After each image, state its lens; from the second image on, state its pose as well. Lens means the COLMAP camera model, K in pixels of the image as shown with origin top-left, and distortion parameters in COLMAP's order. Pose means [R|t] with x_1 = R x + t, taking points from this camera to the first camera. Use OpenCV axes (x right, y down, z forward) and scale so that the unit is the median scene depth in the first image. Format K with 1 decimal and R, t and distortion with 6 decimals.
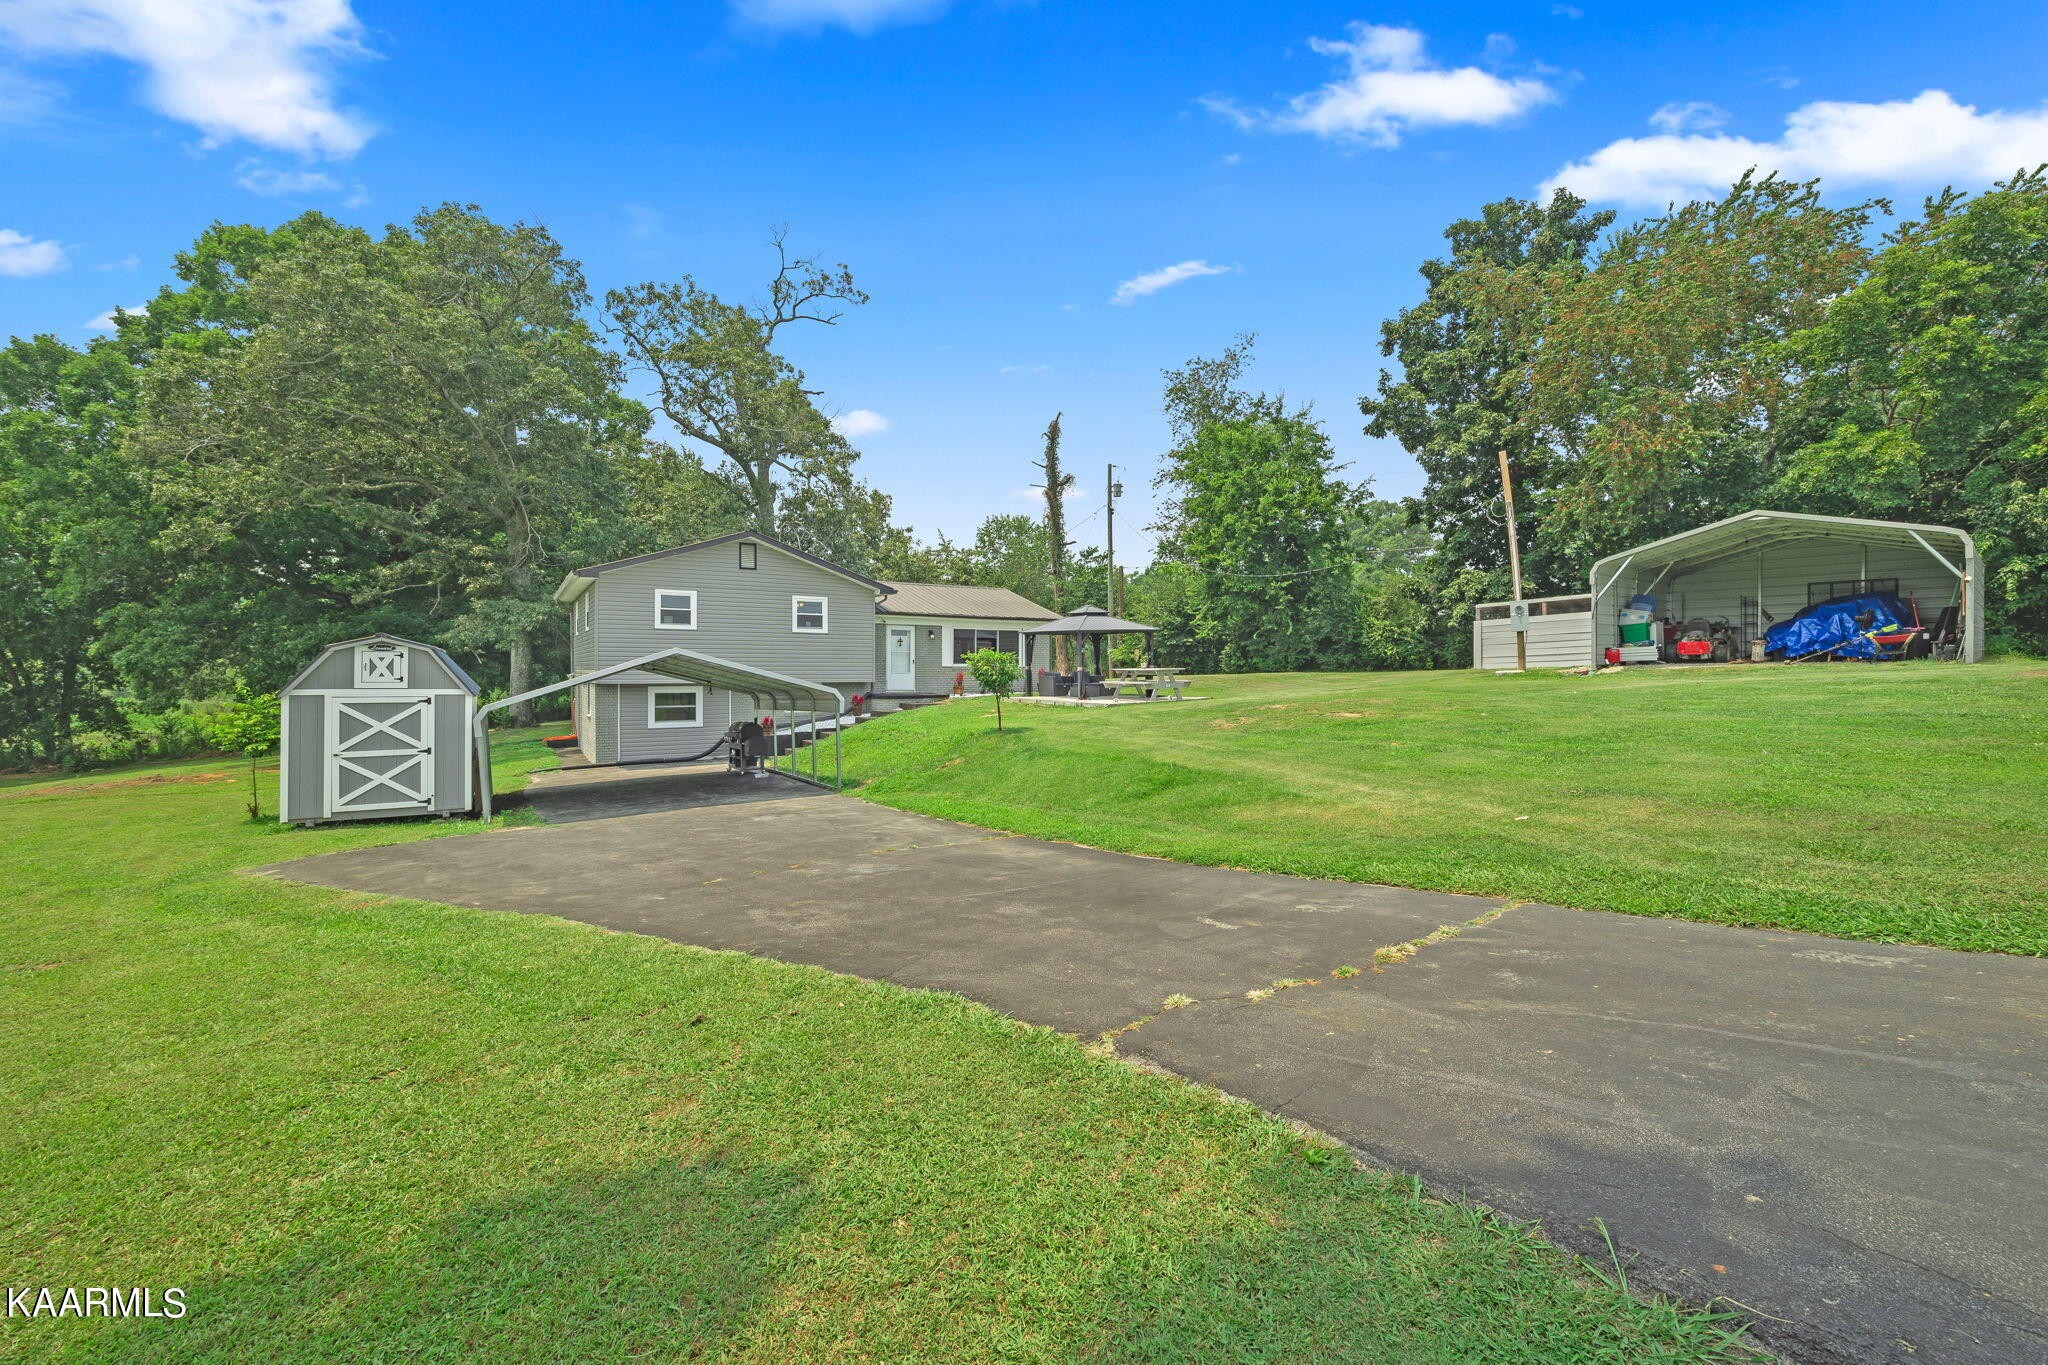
lens RADIAL K [[819.8, 0, 1036.3], [0, 819.8, 674.2], [0, 0, 1]] dist [-0.007350, 0.000036]
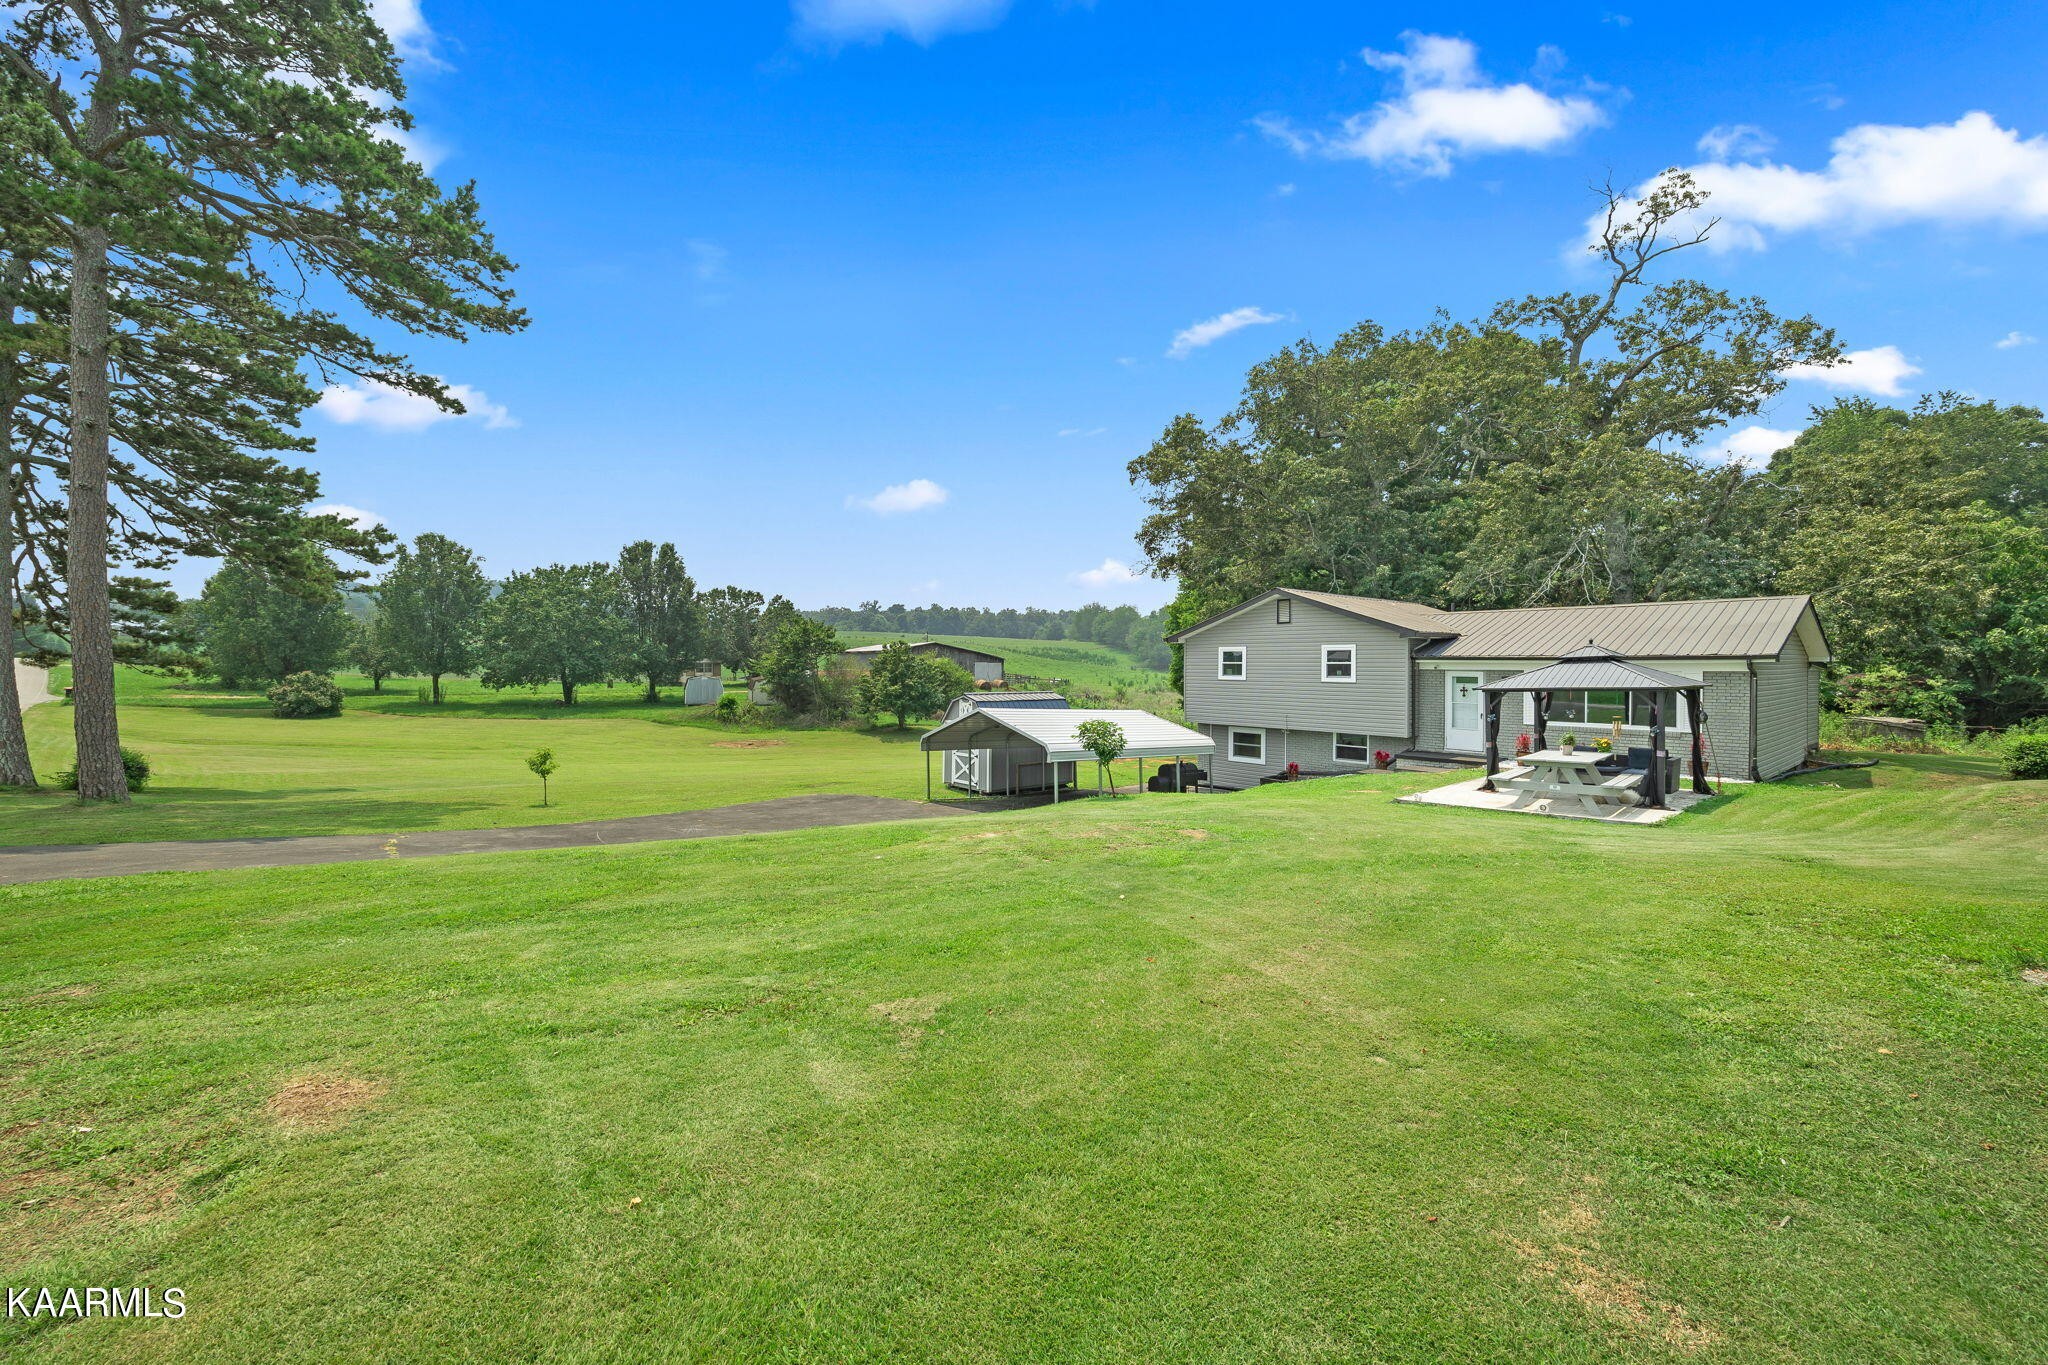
lens RADIAL K [[819.8, 0, 1036.3], [0, 819.8, 674.2], [0, 0, 1]] dist [-0.007350, 0.000036]
pose [[0.120505, 0.008943, -0.992672, 0.579290], [-0.011738, 0.999902, 0.007583, -0.056476], [0.992643, 0.010738, 0.120598, 0.469370]]
